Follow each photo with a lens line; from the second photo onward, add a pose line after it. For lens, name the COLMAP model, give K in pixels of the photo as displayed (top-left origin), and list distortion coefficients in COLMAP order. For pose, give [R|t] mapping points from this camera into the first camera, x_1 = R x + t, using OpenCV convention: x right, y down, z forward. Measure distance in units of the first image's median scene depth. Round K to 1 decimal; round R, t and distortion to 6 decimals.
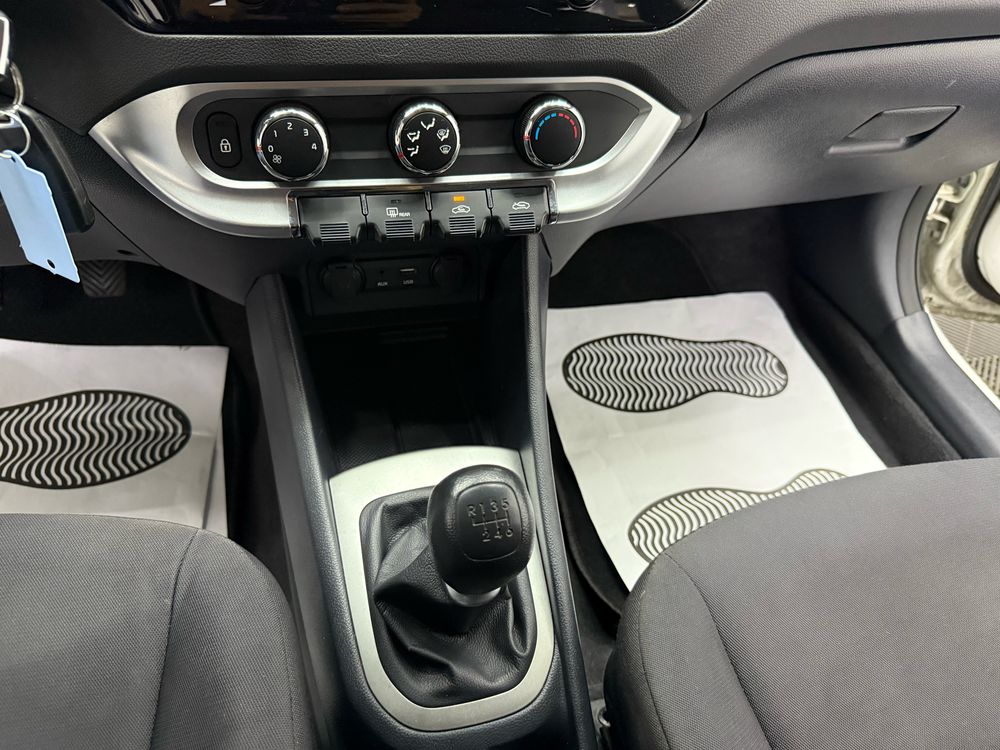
lens RADIAL K [[714.5, 0, 500.0], [0, 714.5, 375.0], [0, 0, 1]] dist [0.034413, -0.045447]
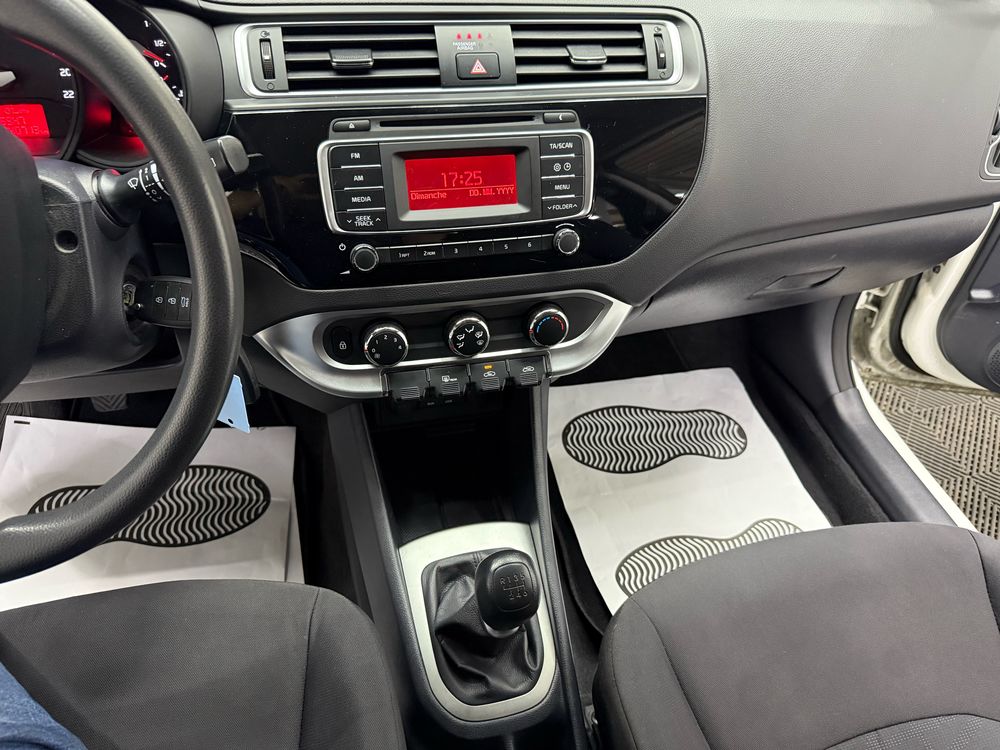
lens RADIAL K [[802.1, 0, 499.7], [0, 802.1, 338.4], [0, 0, 1]] dist [0.118374, -0.250076]
pose [[0.999890, -0.014426, -0.003476, -0.016091], [0.014315, 0.999448, -0.029983, -0.160337], [0.003906, 0.029930, 0.999544, -0.456672]]
